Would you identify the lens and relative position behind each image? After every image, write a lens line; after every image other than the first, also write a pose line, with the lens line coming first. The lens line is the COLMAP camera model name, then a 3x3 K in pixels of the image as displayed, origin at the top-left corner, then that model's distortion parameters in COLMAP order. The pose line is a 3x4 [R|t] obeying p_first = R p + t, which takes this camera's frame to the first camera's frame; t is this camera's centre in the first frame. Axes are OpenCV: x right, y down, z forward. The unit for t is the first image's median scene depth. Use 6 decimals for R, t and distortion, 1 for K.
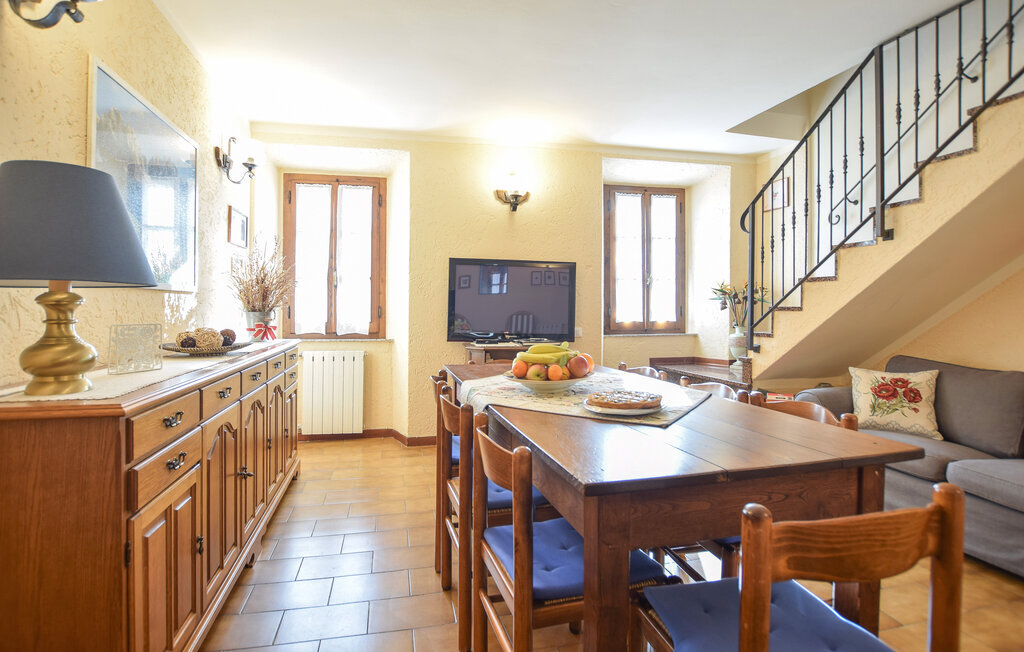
lens RADIAL K [[498.7, 0, 510.5], [0, 498.7, 326.5], [0, 0, 1]] dist [-0.040656, -0.000085]
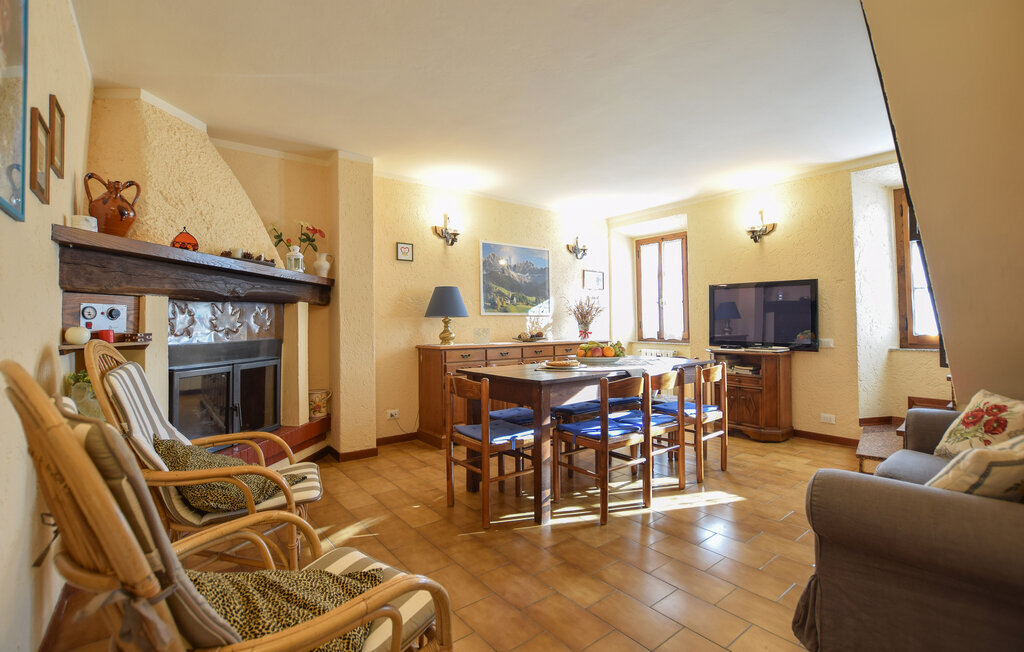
lens RADIAL K [[460.7, 0, 510.3], [0, 460.7, 318.7], [0, 0, 1]] dist [-0.001117, -0.000100]
pose [[0.437244, -0.012976, -0.899249, 0.773773], [-0.025945, 0.999298, -0.027035, 0.003829], [0.898969, 0.035152, 0.436600, -0.041995]]
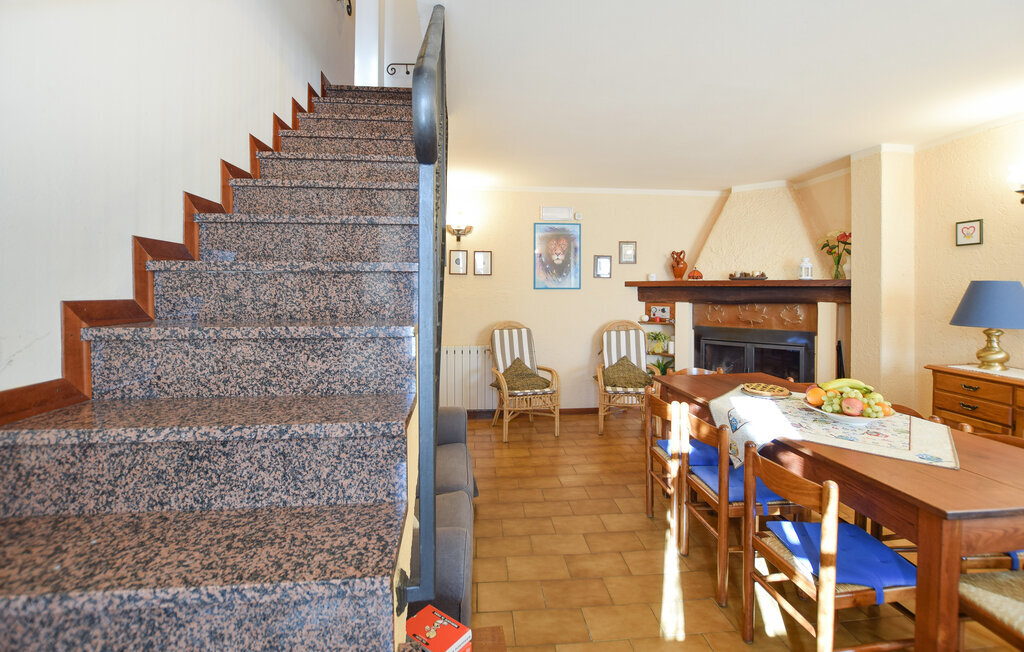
lens RADIAL K [[492.1, 0, 514.1], [0, 492.1, 326.8], [0, 0, 1]] dist [-0.000770, -0.000053]
pose [[-0.991717, -0.015392, 0.127516, 0.352394], [-0.000538, 0.993283, 0.115707, -0.114223], [-0.128440, 0.114680, -0.985064, 1.149728]]
